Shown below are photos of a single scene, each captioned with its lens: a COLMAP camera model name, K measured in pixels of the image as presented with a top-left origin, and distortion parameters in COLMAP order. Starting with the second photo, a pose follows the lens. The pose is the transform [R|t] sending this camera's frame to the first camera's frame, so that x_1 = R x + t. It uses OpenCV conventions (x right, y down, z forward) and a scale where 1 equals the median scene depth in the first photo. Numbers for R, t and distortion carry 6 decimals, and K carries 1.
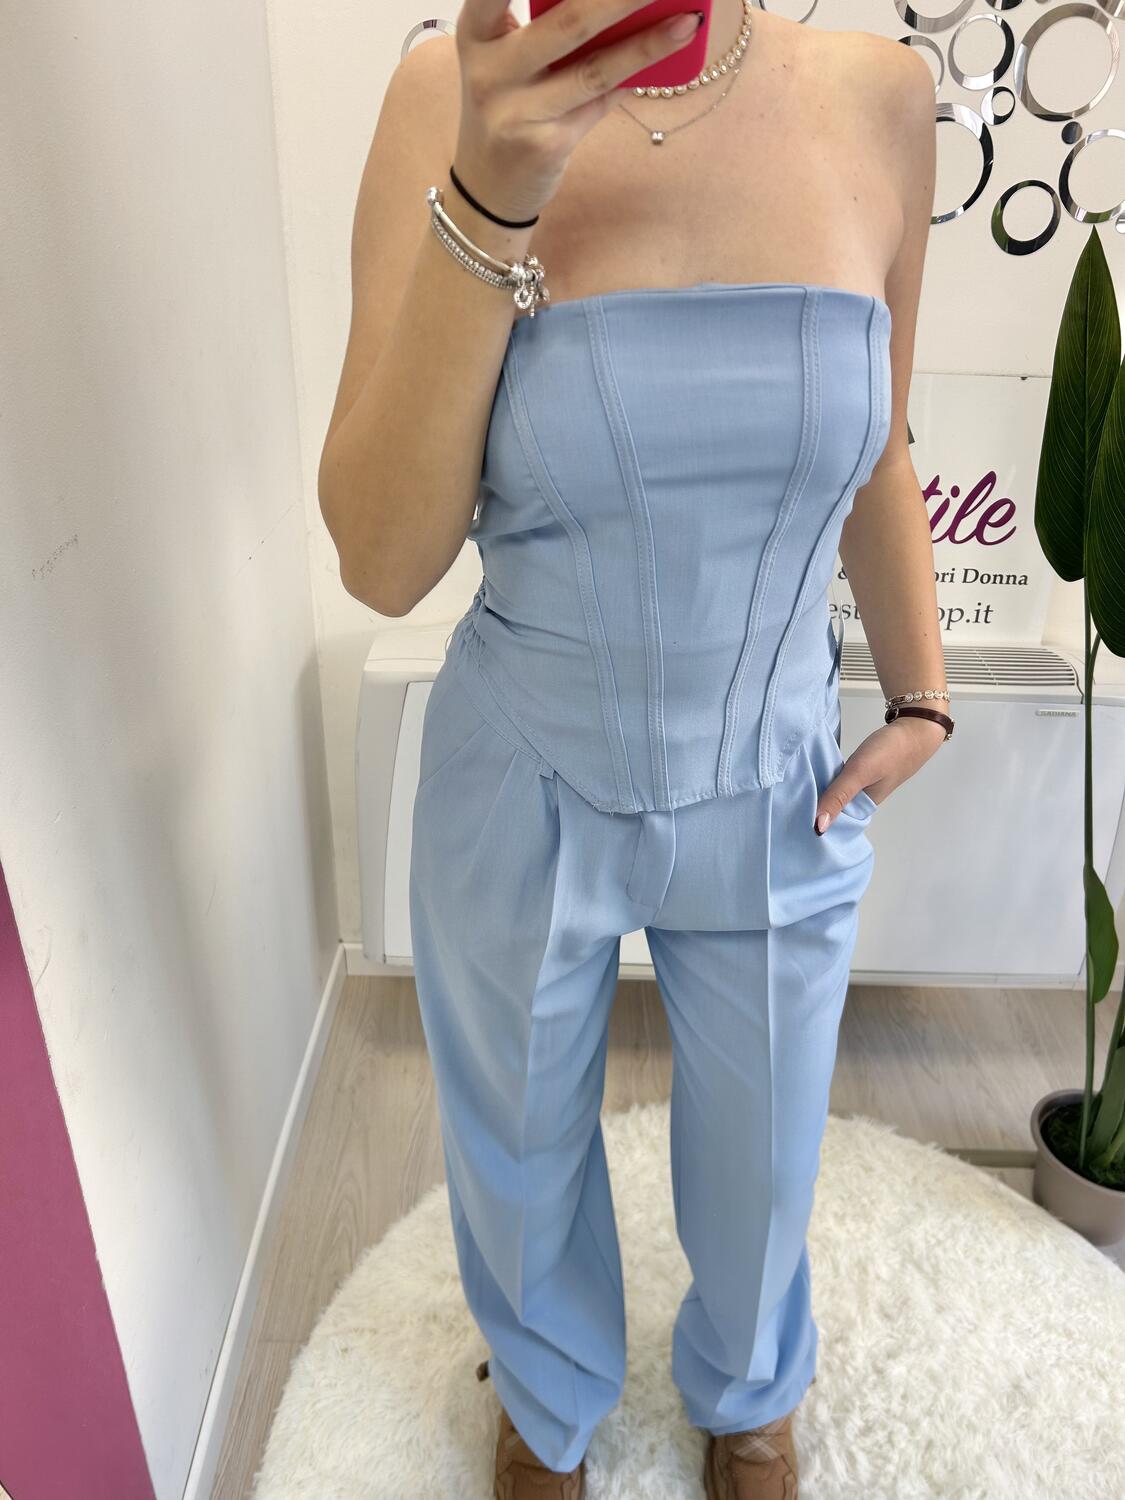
lens RADIAL K [[1128.2, 0, 577.6], [0, 1128.2, 722.3], [0, 0, 1]] dist [0.066213, -0.055872]
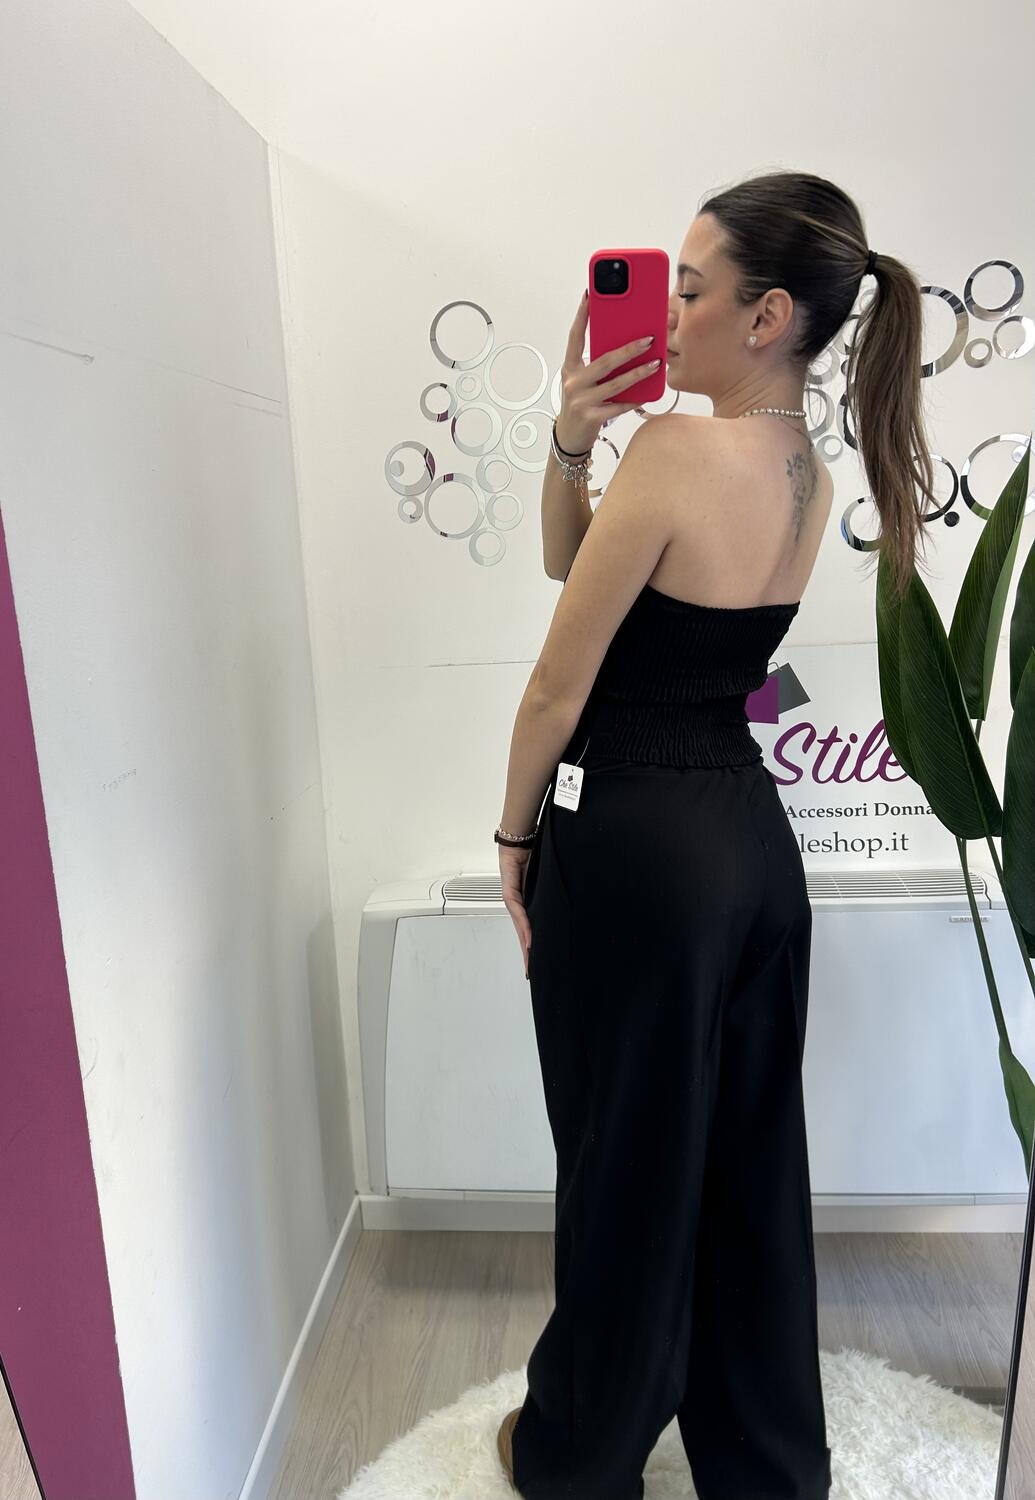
lens RADIAL K [[1168.9, 0, 476.4], [0, 1168.9, 738.4], [0, 0, 1]] dist [0.012991, -0.032488]
pose [[0.985056, -0.070814, -0.157006, 0.130719], [0.019510, 0.951579, -0.306785, 0.152405], [0.171128, 0.299137, 0.938740, -0.189722]]
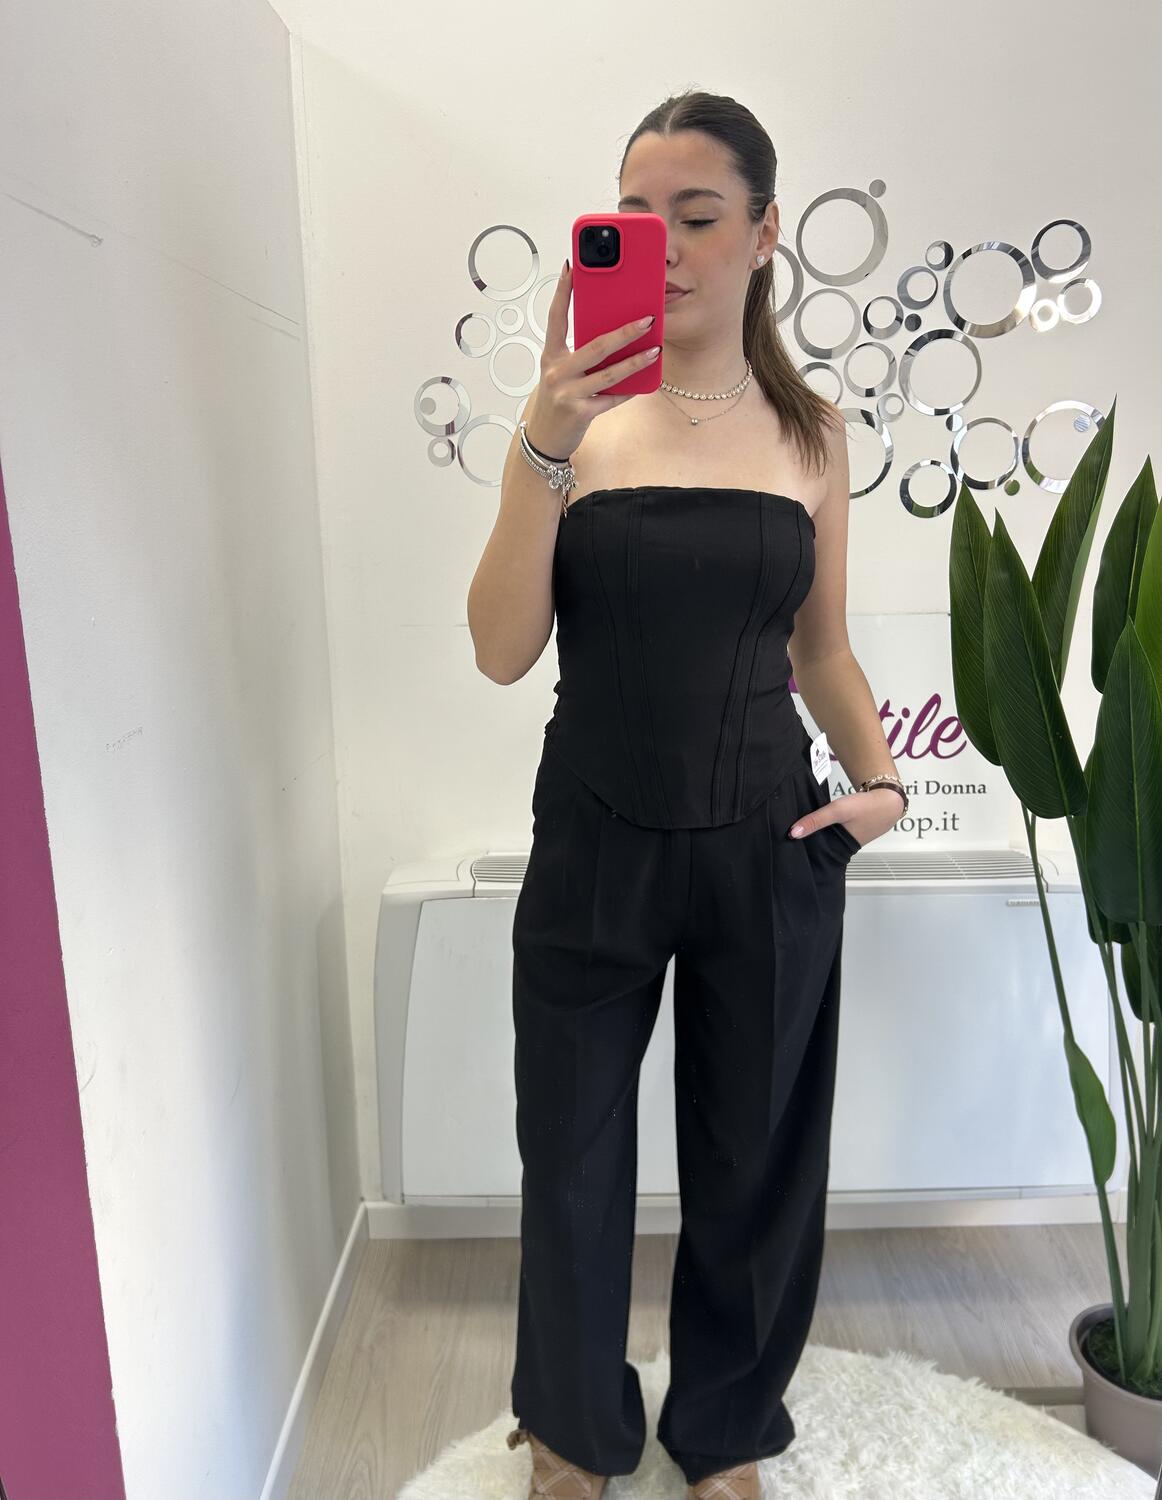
lens RADIAL K [[1178.1, 0, 581.5], [0, 1178.1, 730.8], [0, 0, 1]] dist [0.025697, -0.039860]
pose [[0.997719, -0.053652, -0.040976, 0.056020], [0.039301, 0.955105, -0.293649, 0.136497], [0.054891, 0.291369, 0.955035, -0.117456]]
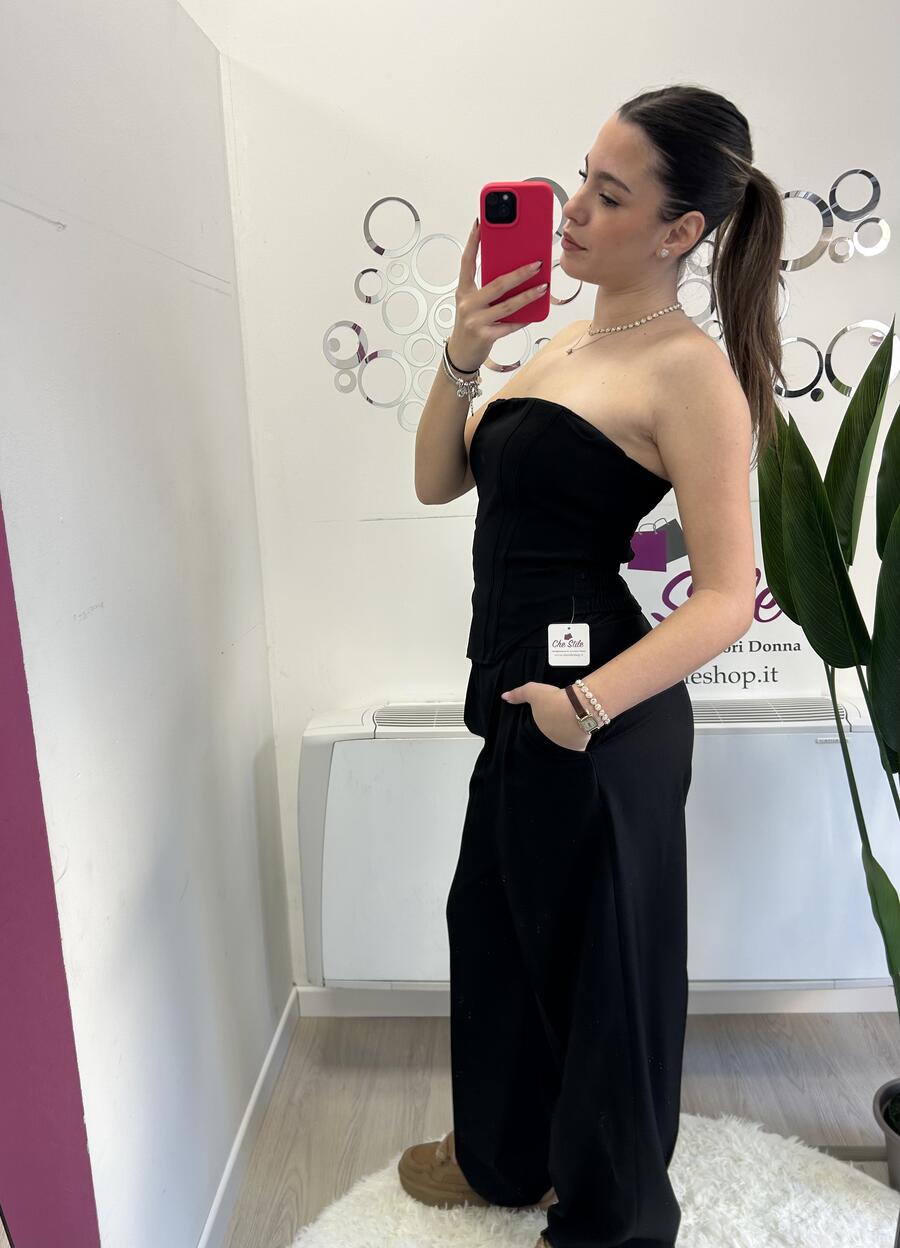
lens RADIAL K [[986.1, 0, 421.5], [0, 986.1, 605.1], [0, 0, 1]] dist [0.017443, -0.034488]
pose [[0.990773, -0.067915, -0.117284, 0.097654], [0.029578, 0.952876, -0.301915, 0.155795], [0.132261, 0.295661, 0.946093, -0.143375]]
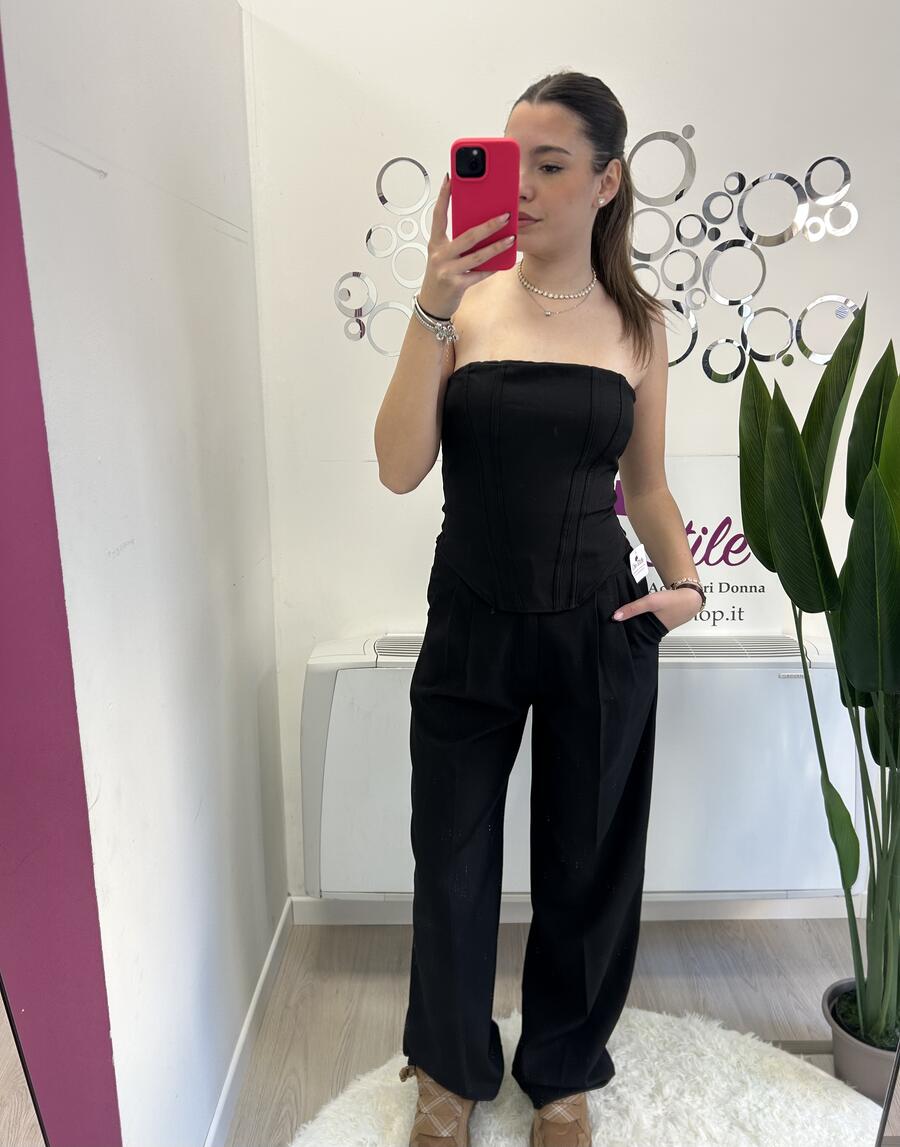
lens RADIAL K [[914.1, 0, 448.1], [0, 914.1, 547.7], [0, 0, 1]] dist [0.030199, -0.040726]
pose [[0.998019, -0.043805, -0.045160, 0.048816], [0.029277, 0.958695, -0.282926, 0.138401], [0.055688, 0.281043, 0.958078, -0.145666]]
